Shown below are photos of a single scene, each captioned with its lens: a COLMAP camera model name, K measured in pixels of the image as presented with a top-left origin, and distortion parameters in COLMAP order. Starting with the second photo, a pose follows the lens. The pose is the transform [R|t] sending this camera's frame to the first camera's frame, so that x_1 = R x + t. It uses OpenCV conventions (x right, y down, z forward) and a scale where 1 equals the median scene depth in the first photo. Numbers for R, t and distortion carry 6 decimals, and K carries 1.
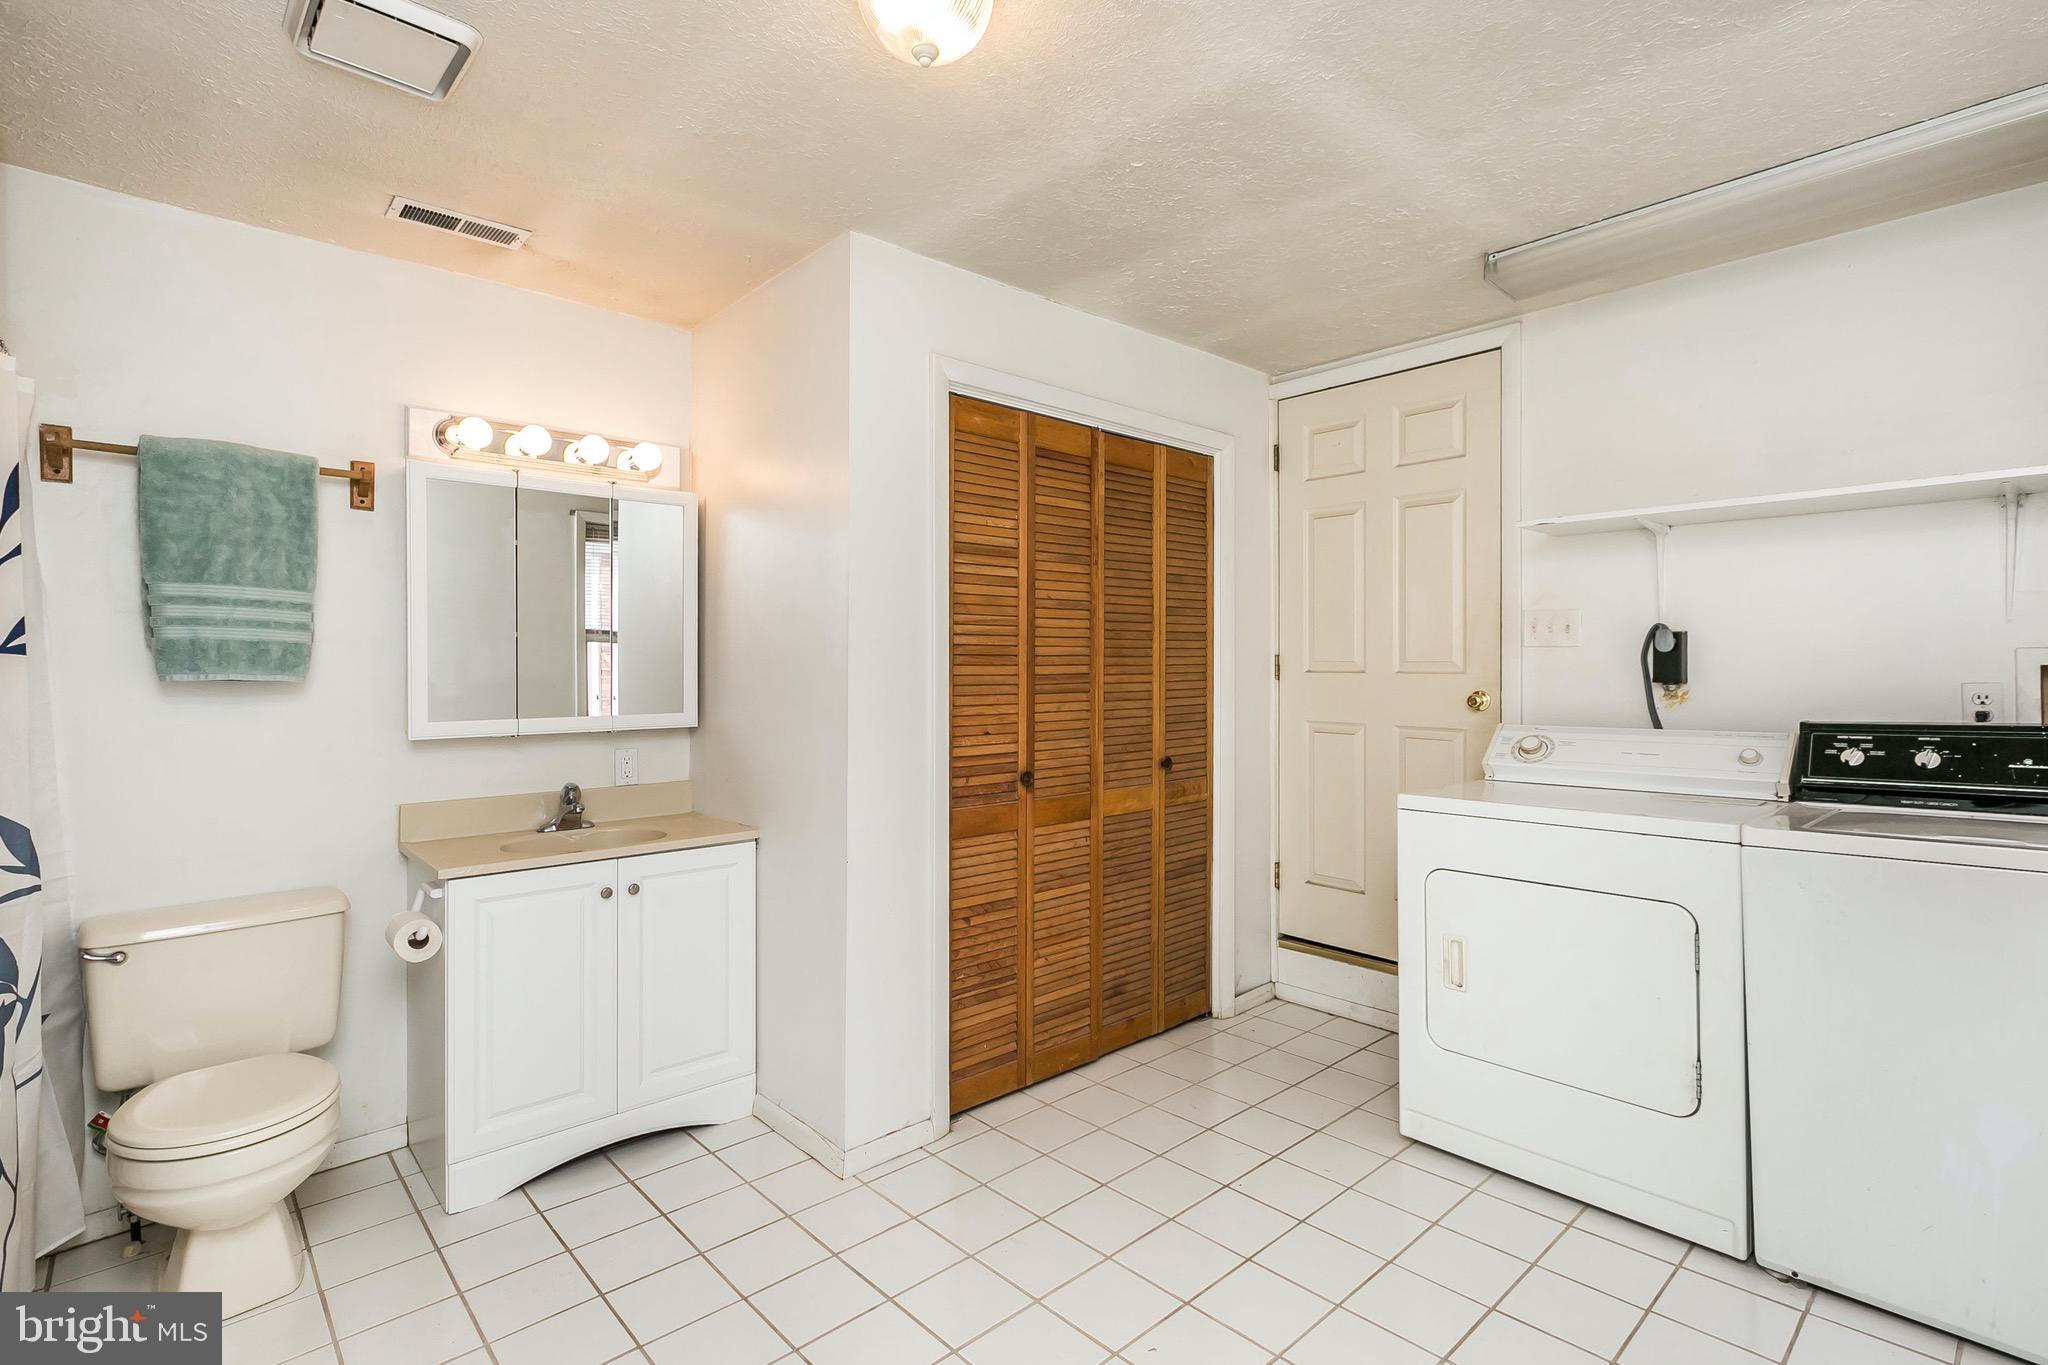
lens RADIAL K [[941.2, 0, 1024.5], [0, 941.2, 669.4], [0, 0, 1]] dist [-0.001938, -0.000234]
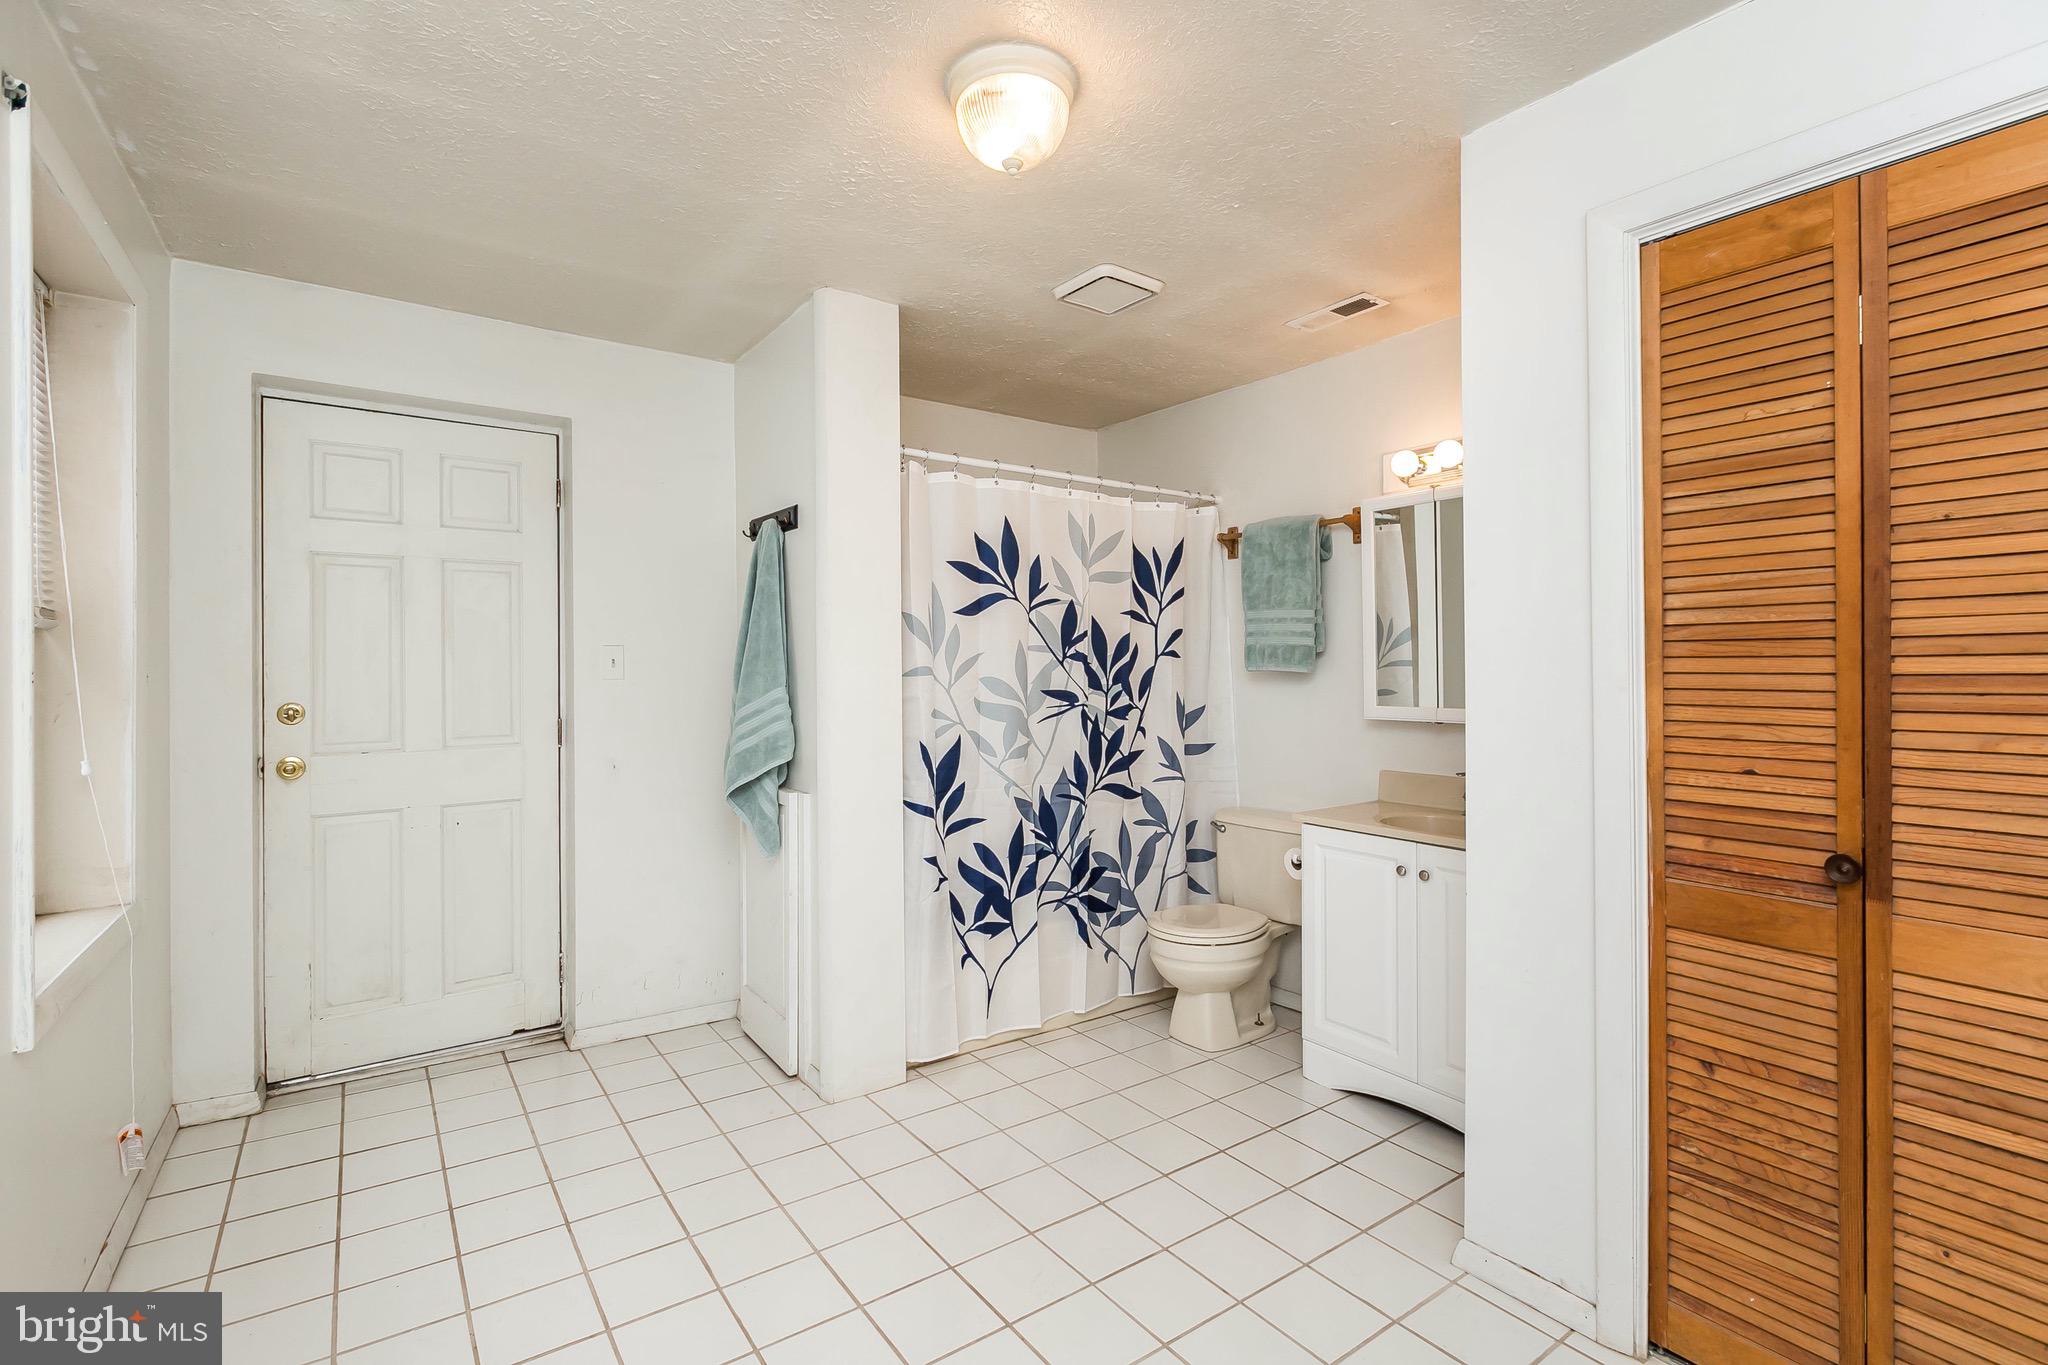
lens RADIAL K [[941.2, 0, 1029.6], [0, 941.2, 664.1], [0, 0, 1]] dist [-0.001938, -0.000234]
pose [[-0.111060, 0.001257, -0.993813, 0.613288], [-0.000133, 0.999999, 0.001279, -0.000461], [0.993814, 0.000274, -0.111059, 0.631329]]
